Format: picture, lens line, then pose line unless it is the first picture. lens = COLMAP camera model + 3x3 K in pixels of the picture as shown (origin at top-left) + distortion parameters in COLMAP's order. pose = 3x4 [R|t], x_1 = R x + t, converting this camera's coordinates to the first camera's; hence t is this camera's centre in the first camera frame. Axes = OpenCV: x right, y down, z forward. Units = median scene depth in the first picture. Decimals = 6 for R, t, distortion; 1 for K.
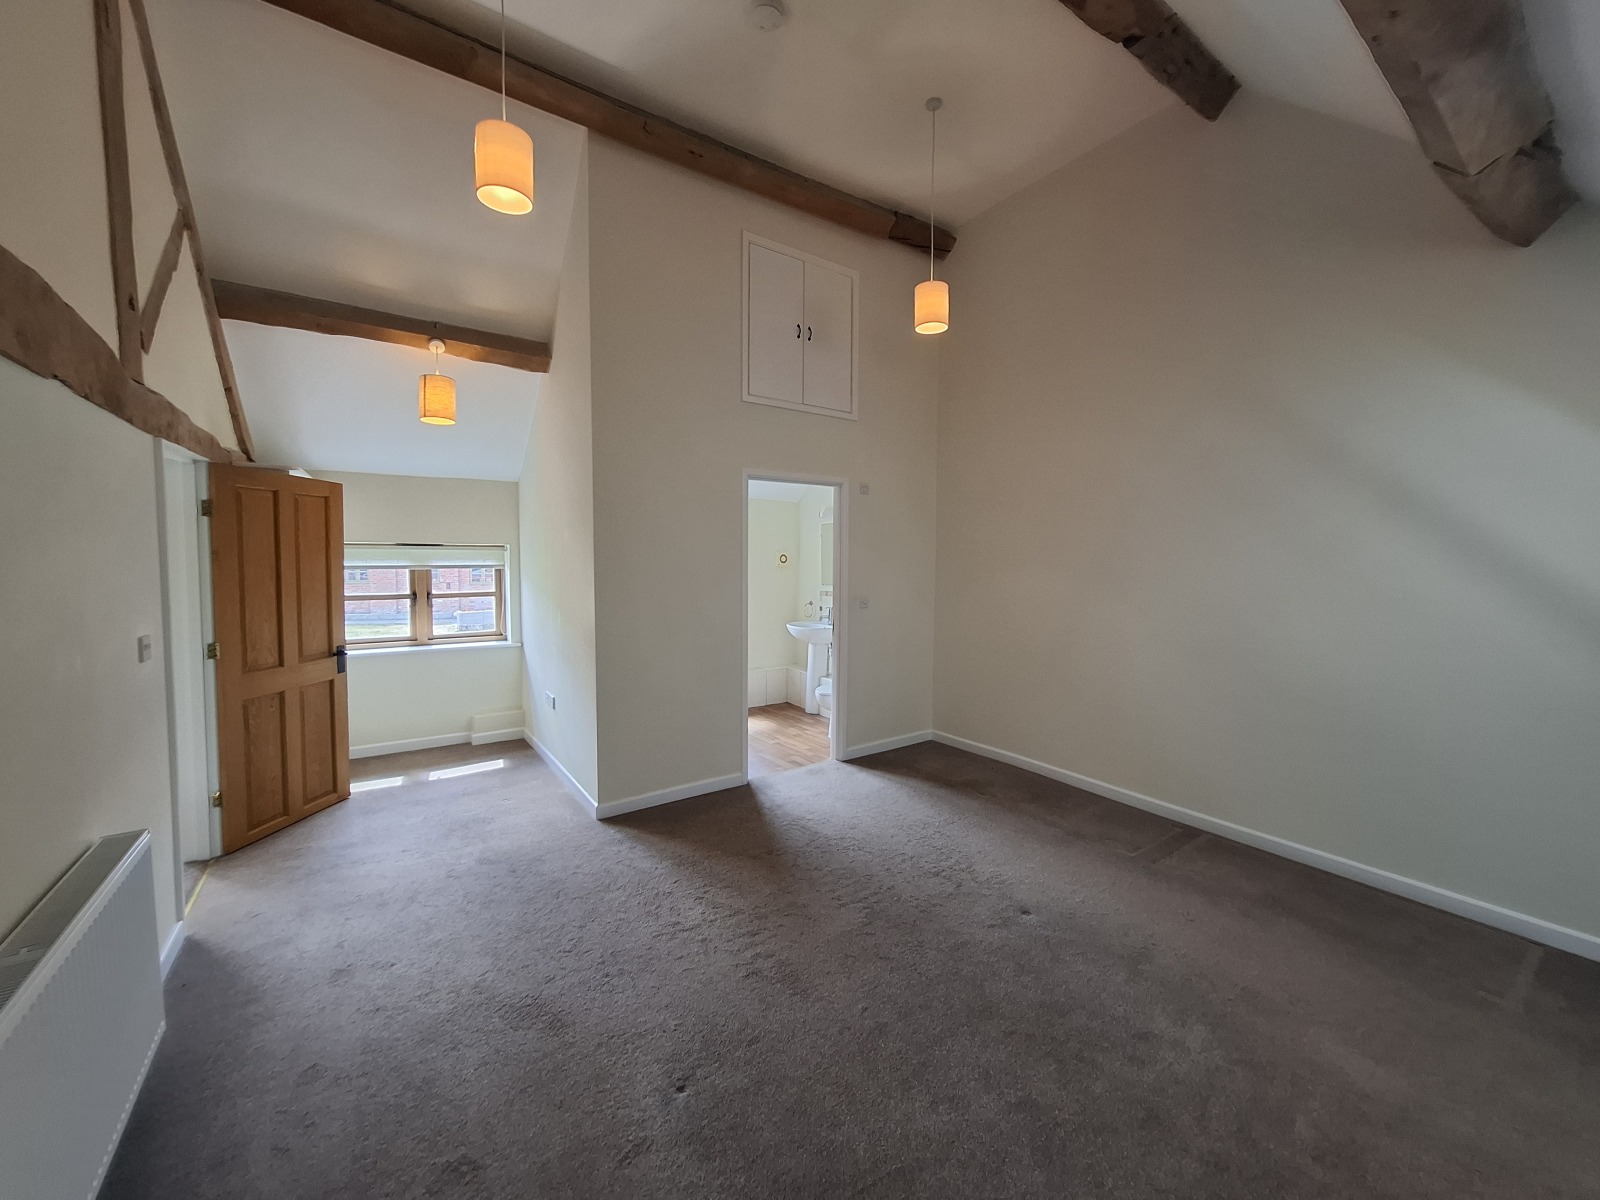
lens RADIAL K [[630.6, 0, 798.1], [0, 630.6, 587.8], [0, 0, 1]] dist [0.000470, 0.000000]
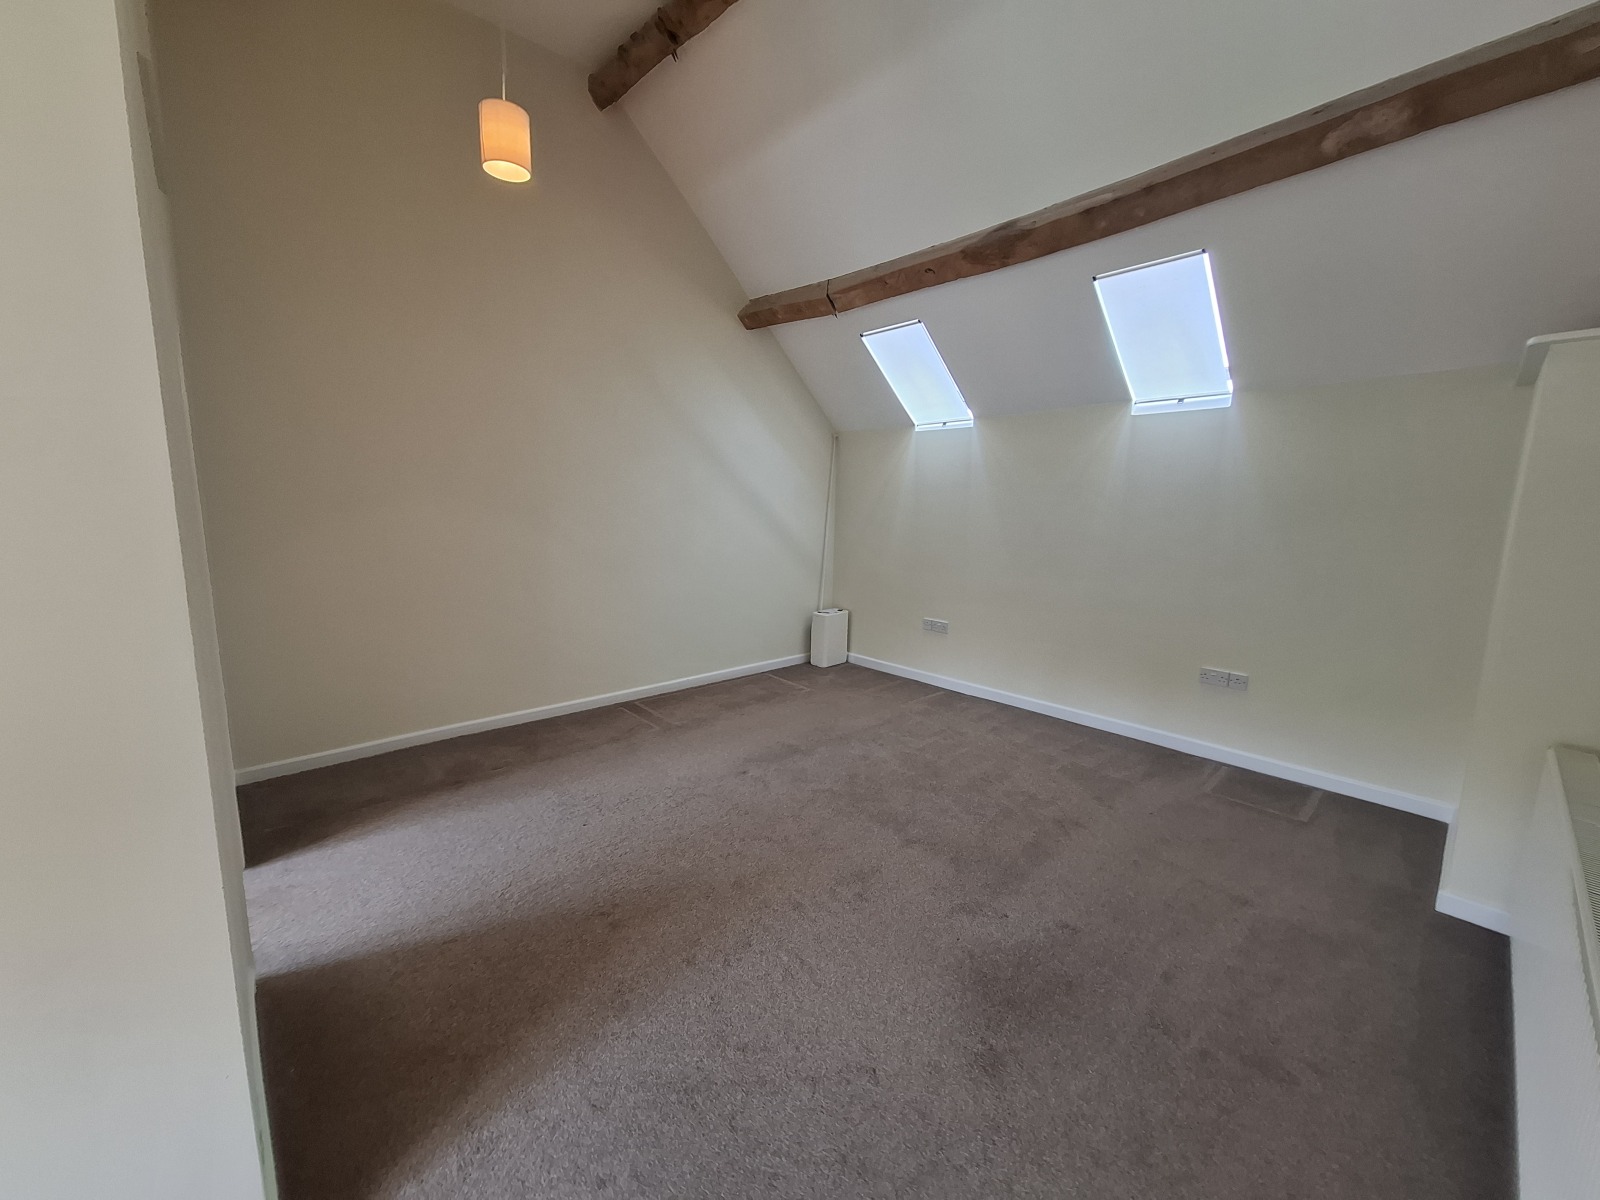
lens RADIAL K [[630.6, 0, 798.1], [0, 630.6, 587.8], [0, 0, 1]] dist [0.000470, 0.000000]
pose [[-0.122176, -0.144225, 0.981974, -0.699006], [0.040834, 0.987817, 0.150164, -0.035916], [-0.991668, 0.058444, -0.114798, 0.831684]]
